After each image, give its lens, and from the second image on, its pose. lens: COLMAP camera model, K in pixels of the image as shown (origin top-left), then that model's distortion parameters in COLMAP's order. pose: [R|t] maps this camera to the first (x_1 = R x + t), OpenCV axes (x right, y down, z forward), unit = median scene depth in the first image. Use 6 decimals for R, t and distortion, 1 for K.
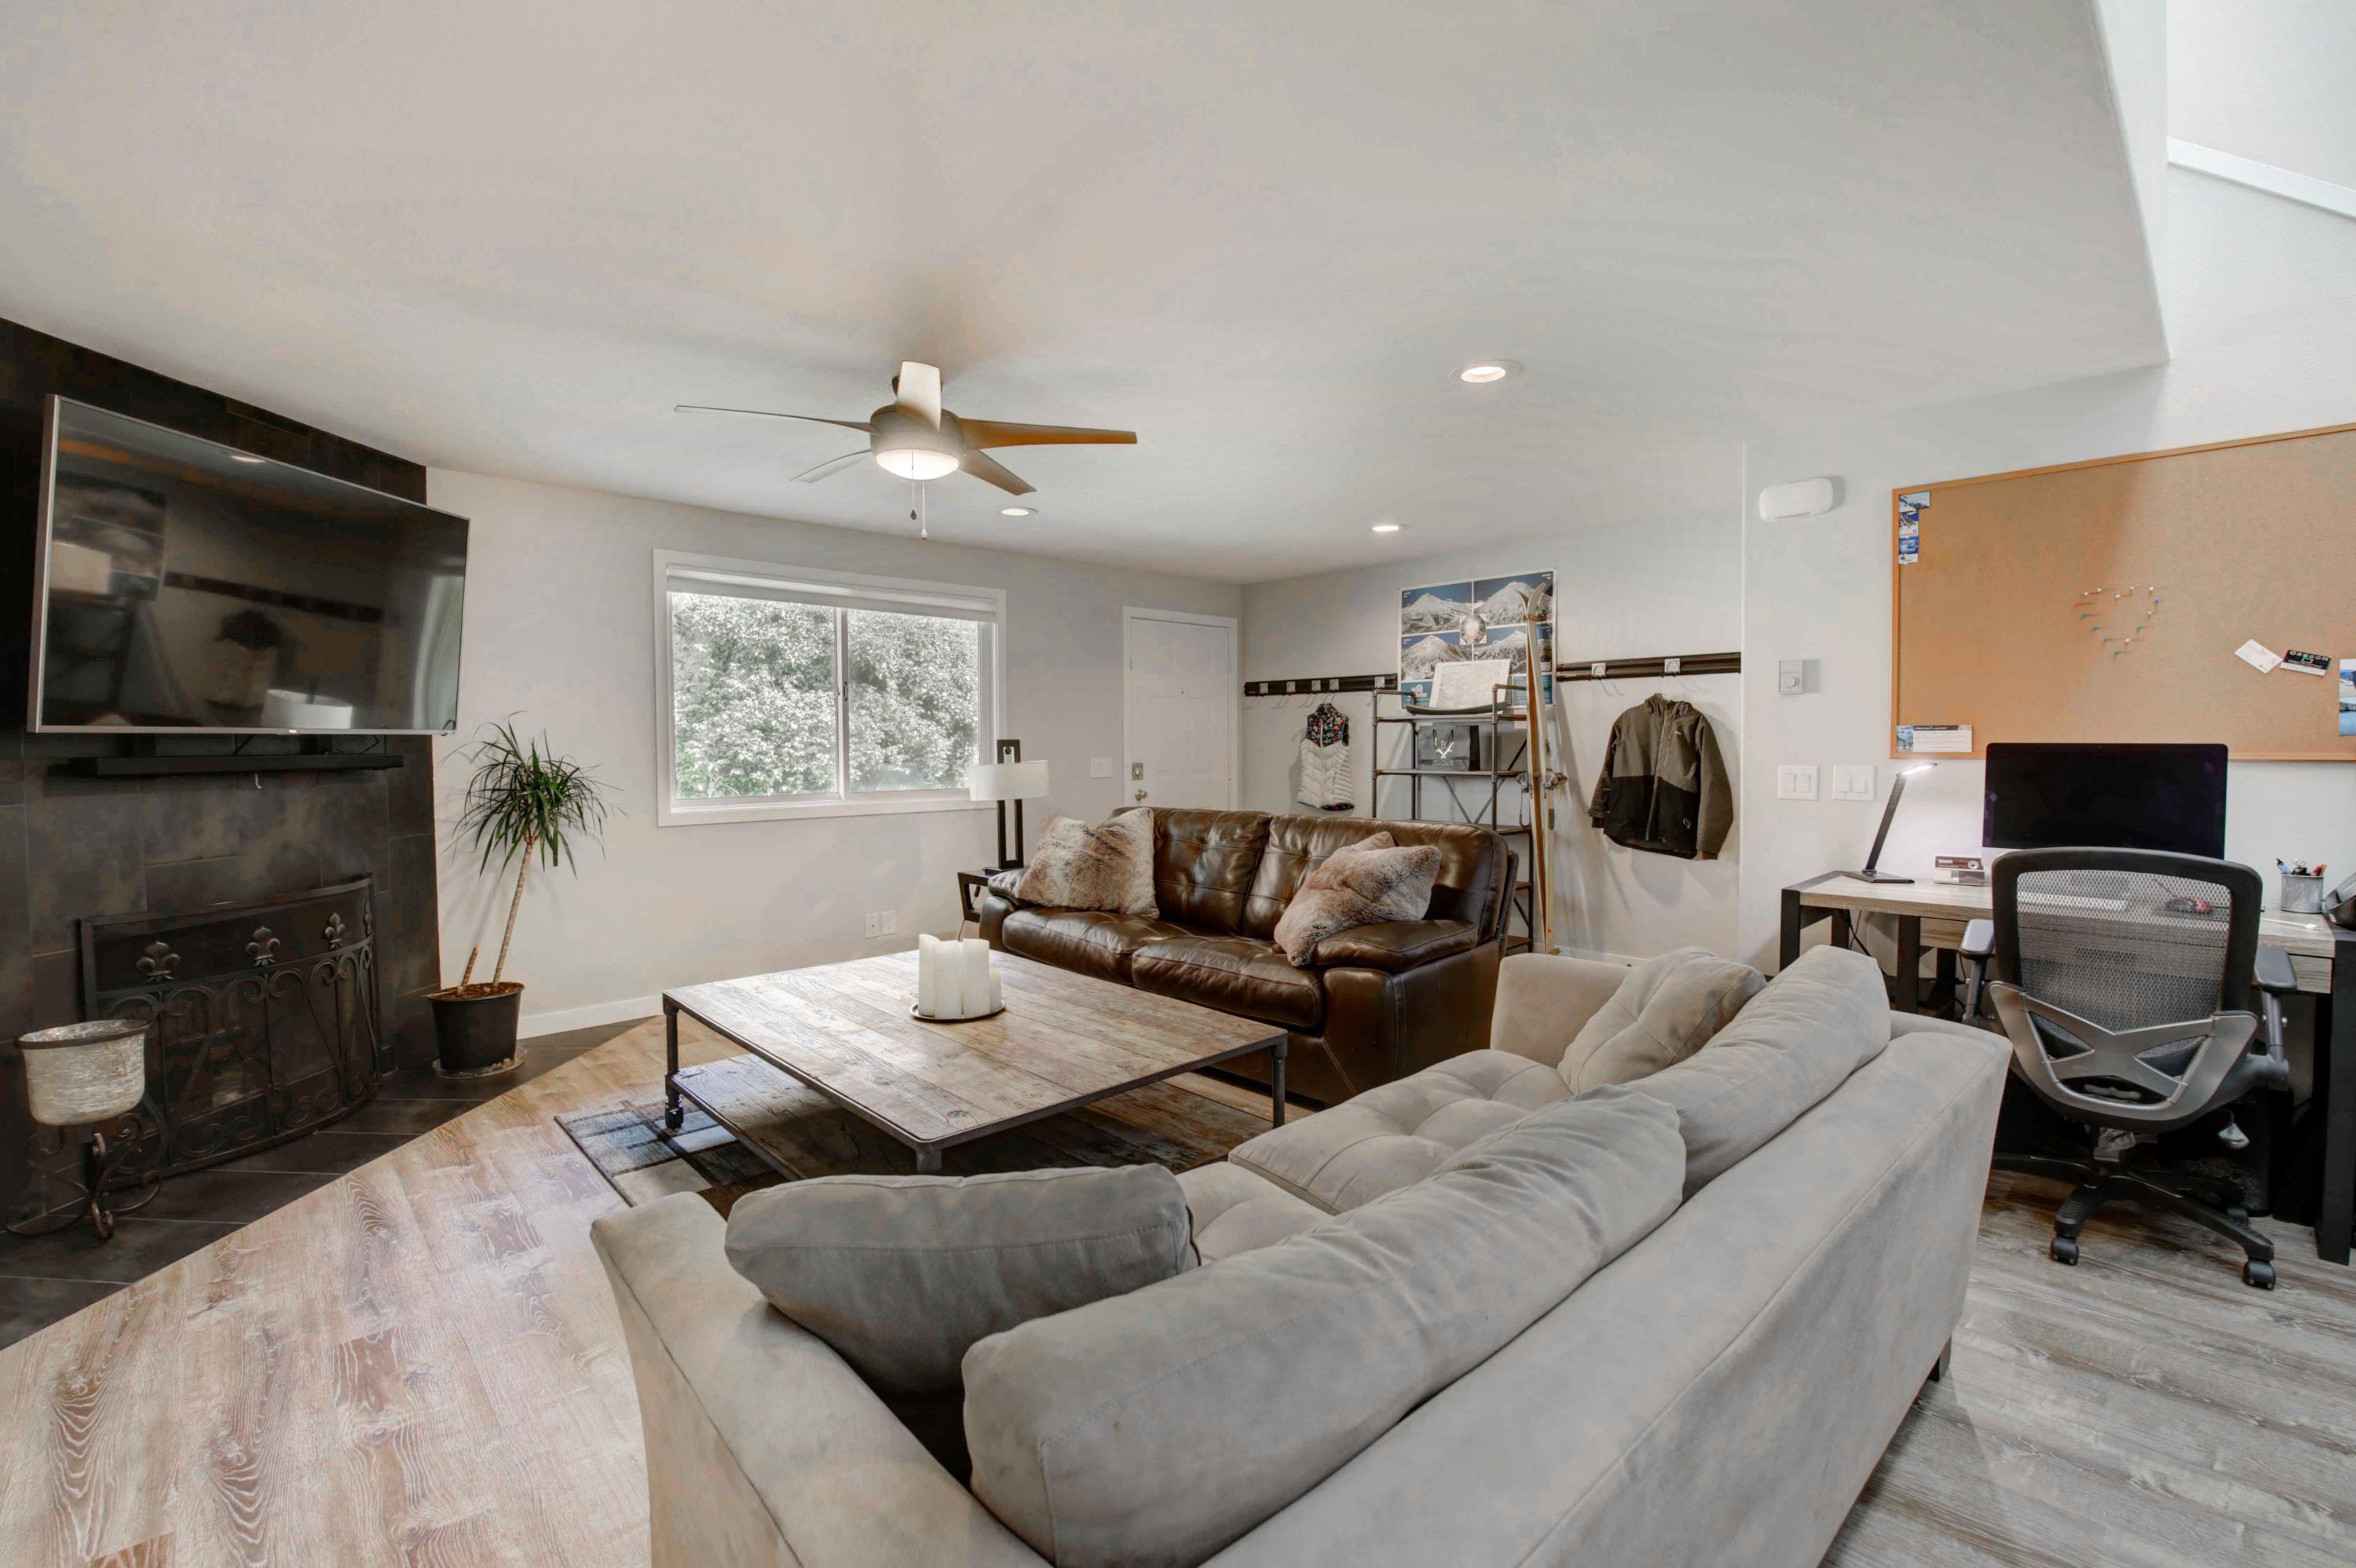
lens RADIAL K [[1009.4, 0, 1174.4], [0, 1009.4, 780.5], [0, 0, 1]] dist [-0.013527, -0.005042]
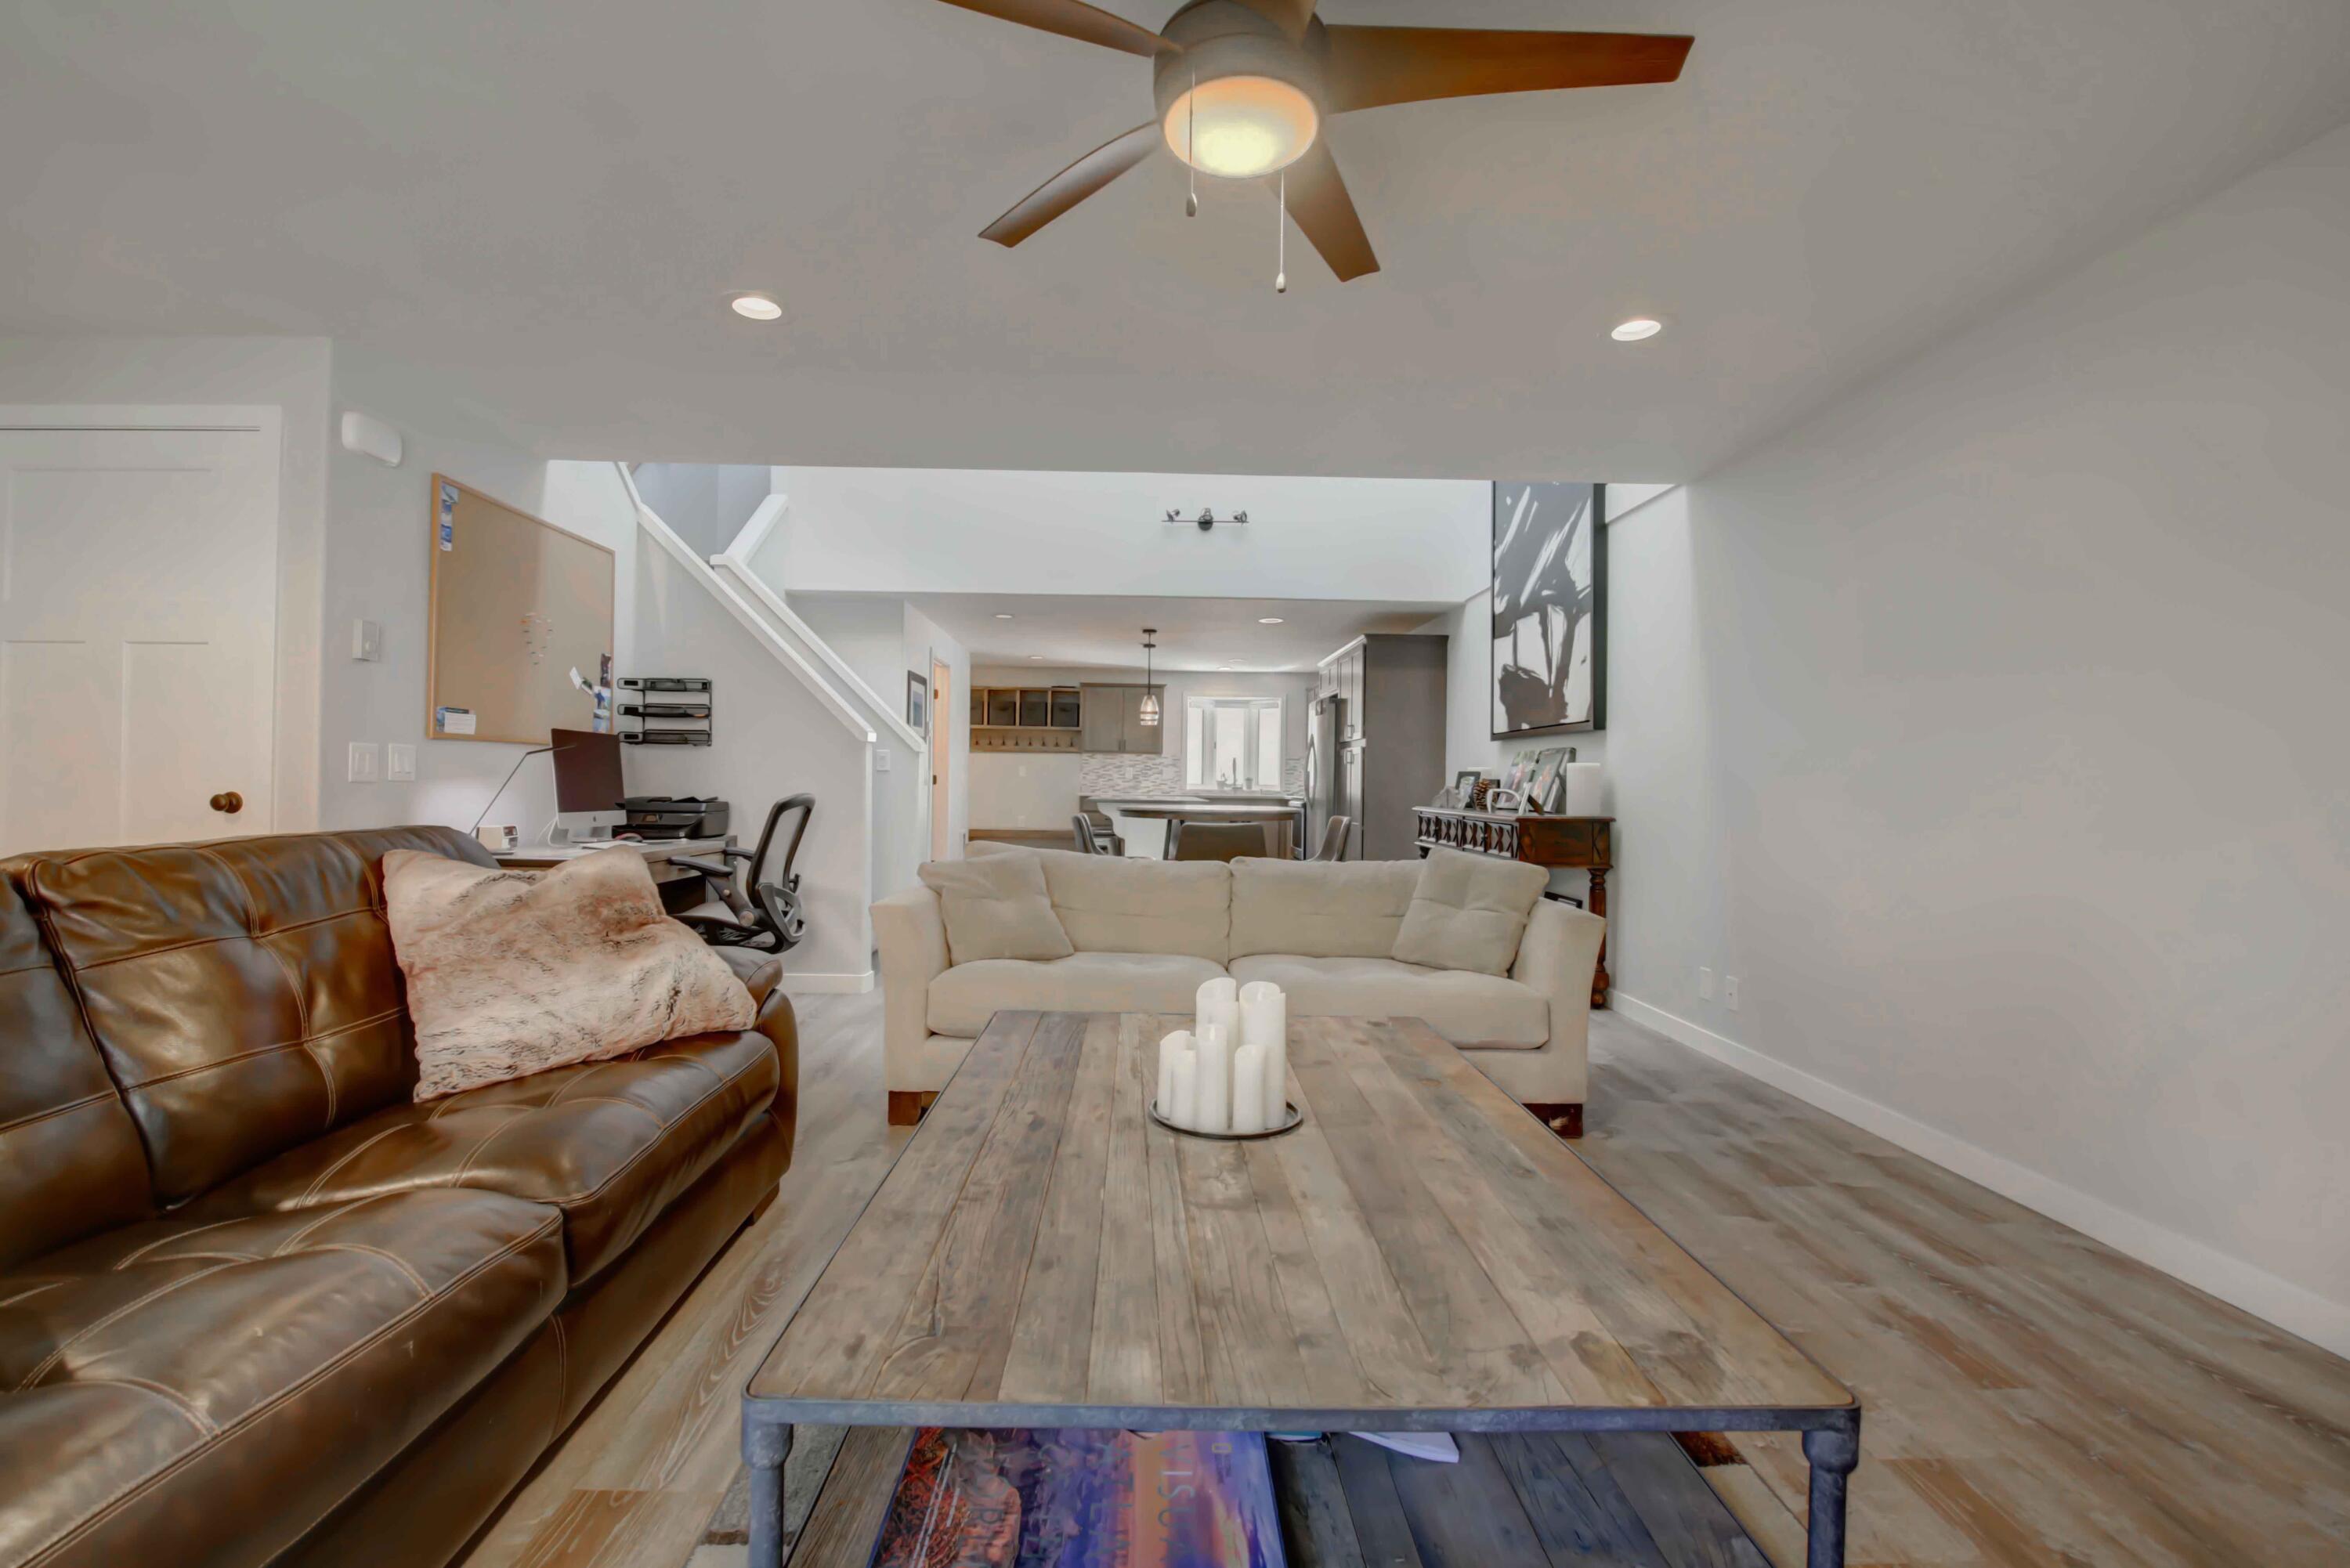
lens RADIAL K [[1041.9, 0, 1161.9], [0, 1041.9, 774.8], [0, 0, 1]] dist [-0.000903, -0.010058]
pose [[-0.743387, -0.000713, 0.668861, -0.404365], [0.015837, 0.999700, 0.018668, 0.005267], [-0.668674, 0.024470, -0.743153, 0.988319]]
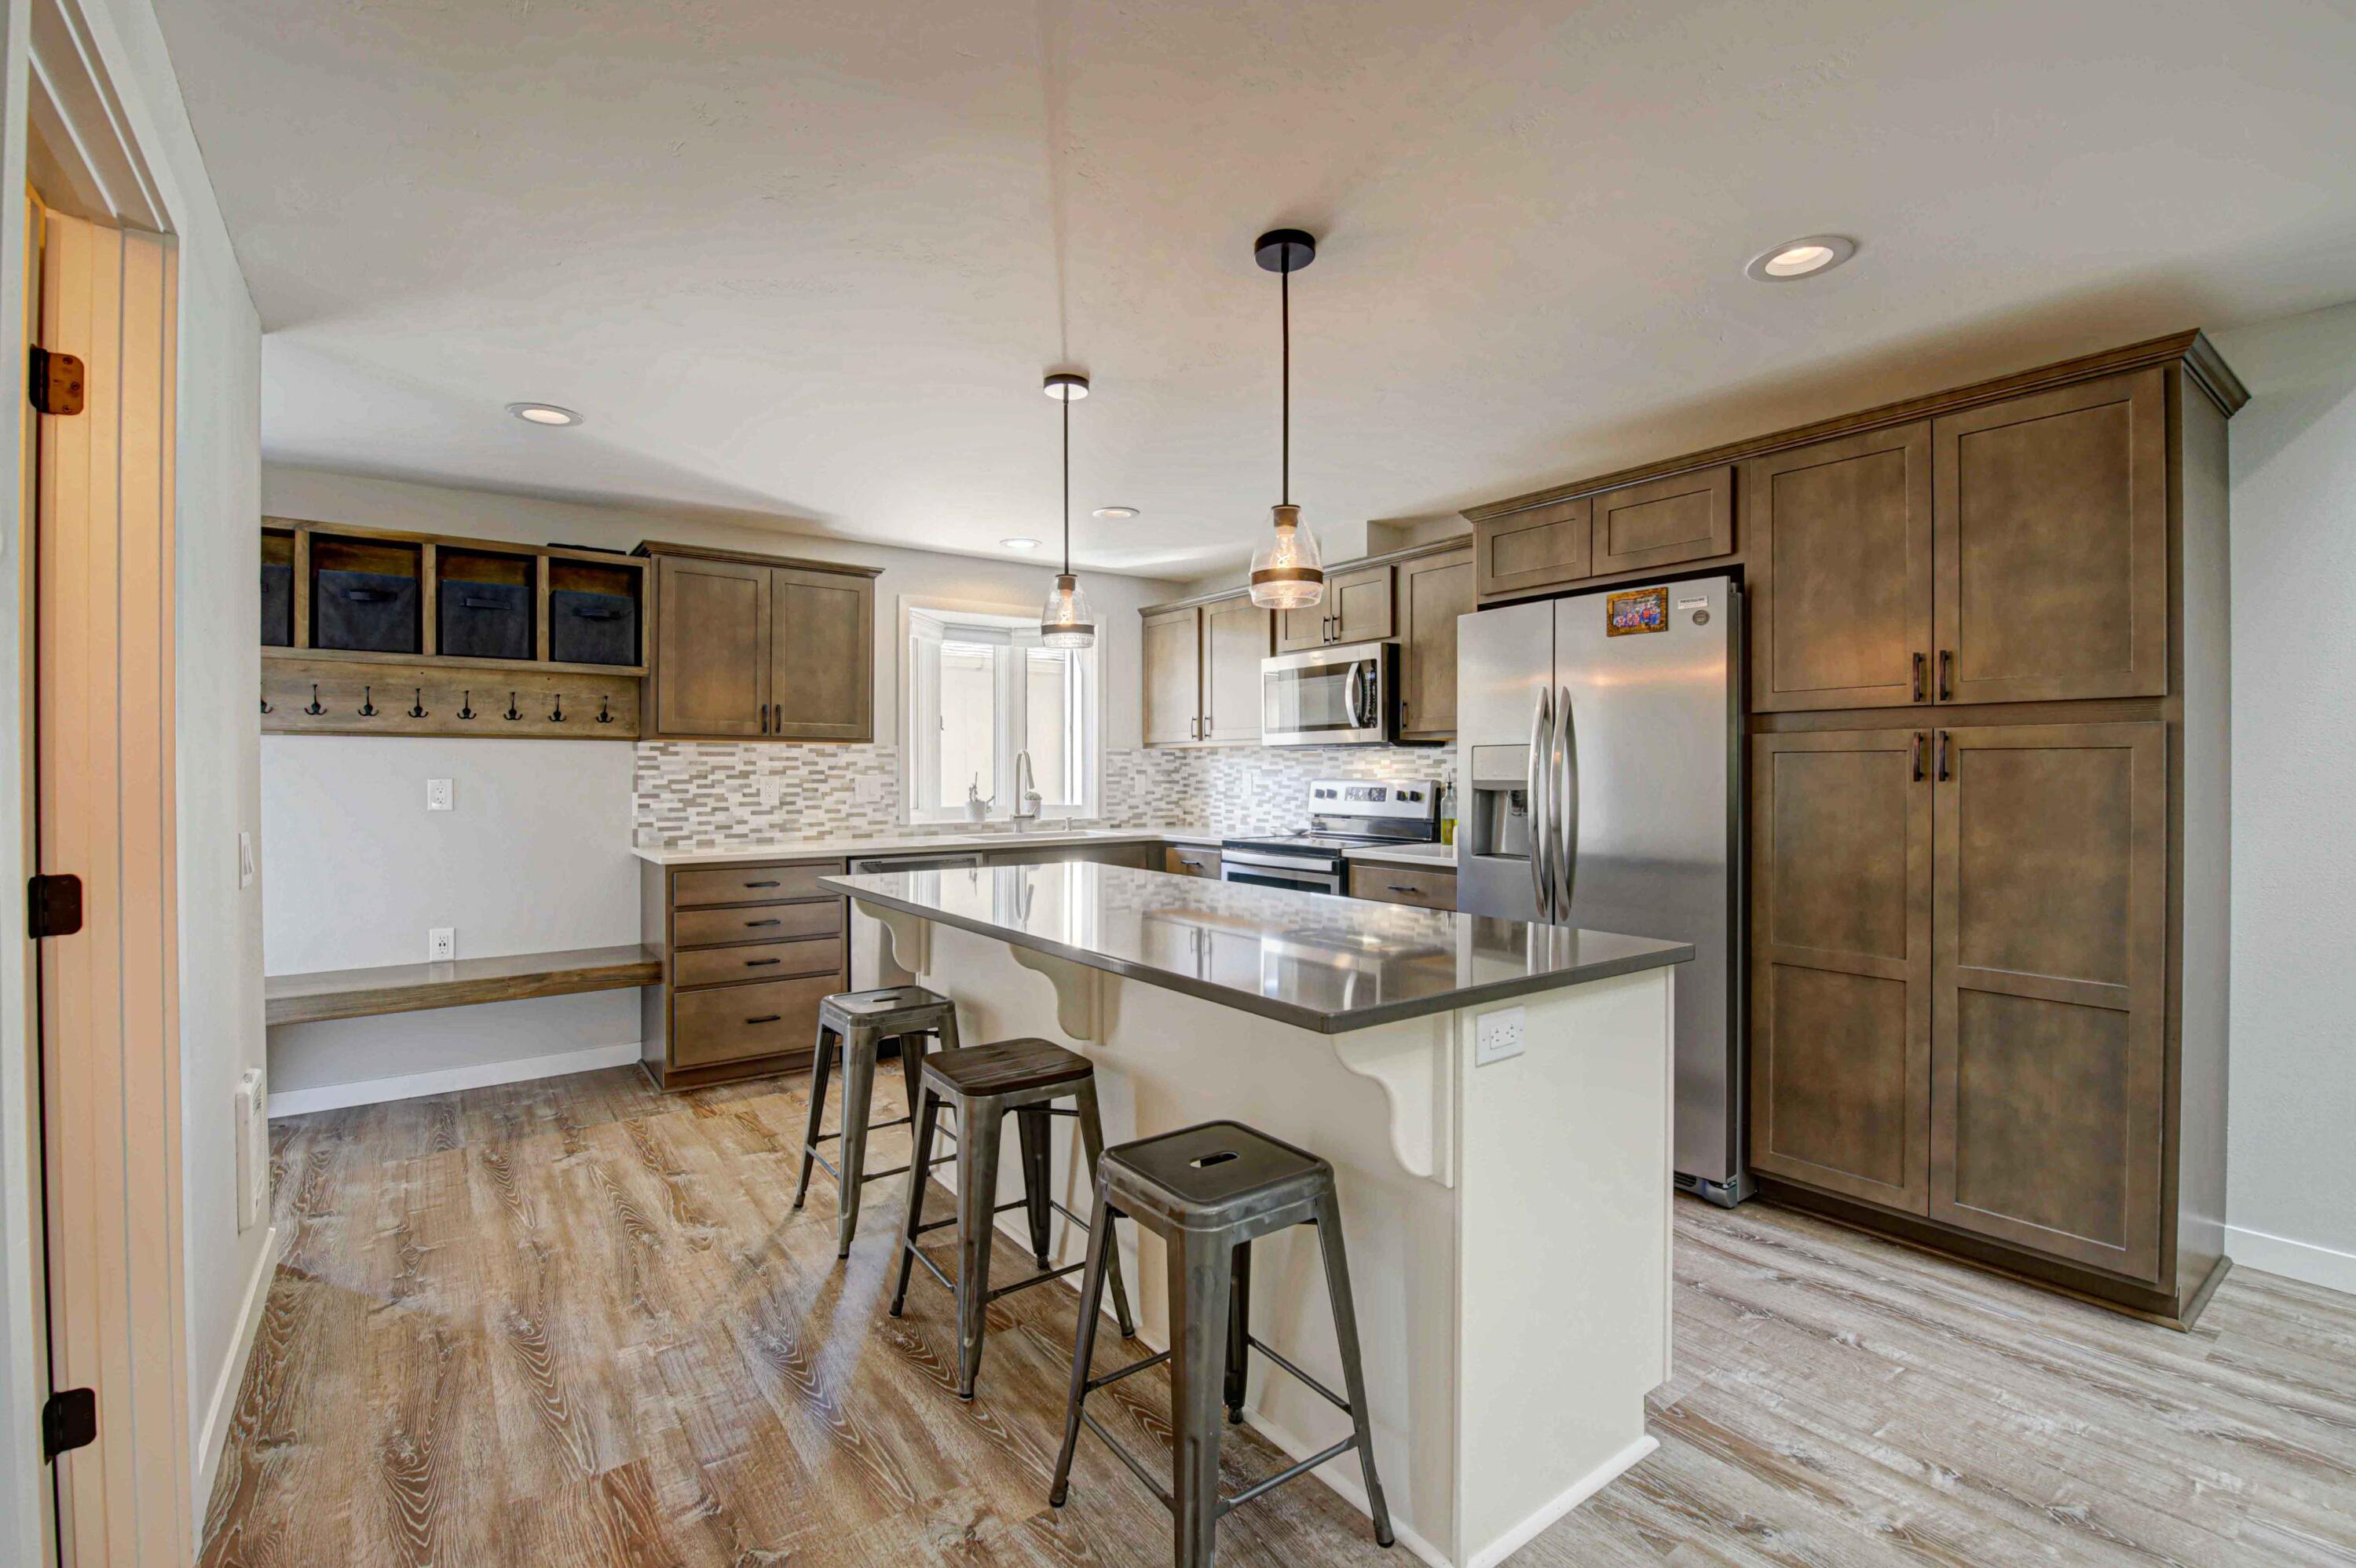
lens RADIAL K [[1030.6, 0, 1173.0], [0, 1030.6, 773.6], [0, 0, 1]] dist [-0.001330, -0.010076]
pose [[-0.991679, 0.008146, 0.128477, 0.916733], [0.014340, 0.998775, 0.047356, -0.011233], [-0.127933, 0.048804, -0.990581, 0.033237]]
